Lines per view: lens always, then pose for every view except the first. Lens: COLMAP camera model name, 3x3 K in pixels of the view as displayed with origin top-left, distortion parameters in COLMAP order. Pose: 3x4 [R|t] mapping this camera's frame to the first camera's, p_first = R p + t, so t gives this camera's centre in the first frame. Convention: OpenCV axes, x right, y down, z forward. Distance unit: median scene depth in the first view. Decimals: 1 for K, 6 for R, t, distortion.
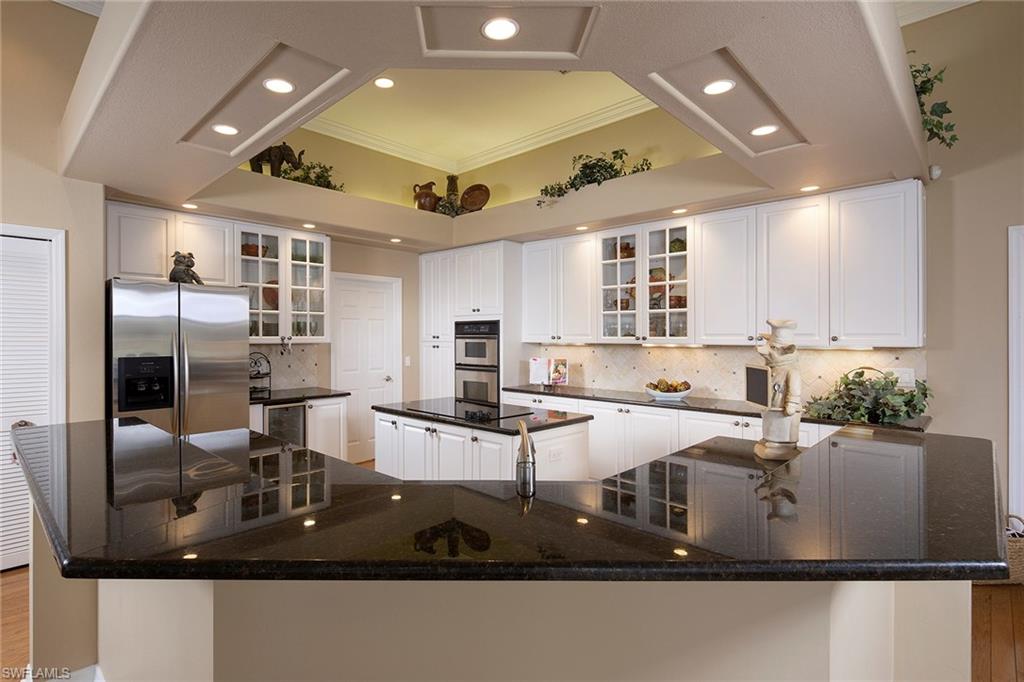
lens RADIAL K [[500.0, 0, 513.4], [0, 500.0, 343.5], [0, 0, 1]] dist [-0.000065, -0.000003]
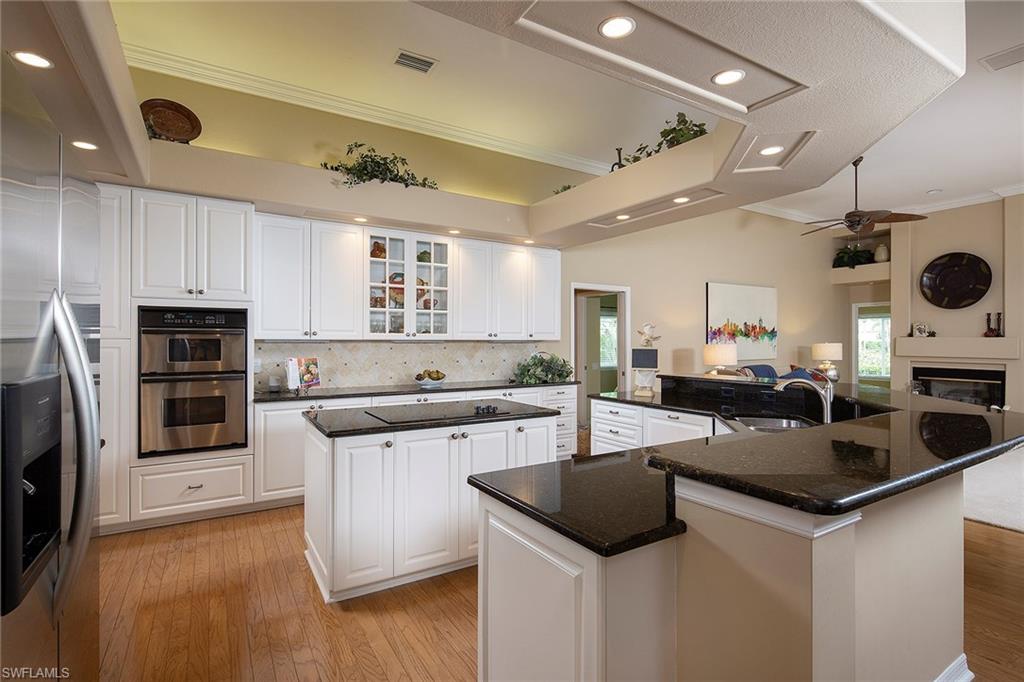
lens RADIAL K [[500.0, 0, 514.4], [0, 500.0, 336.1], [0, 0, 1]] dist [-0.000065, -0.000003]
pose [[0.259972, -0.000119, 0.965616, -0.711505], [0.001881, 0.999998, -0.000383, -0.006377], [-0.965614, 0.001916, 0.259972, 0.463156]]
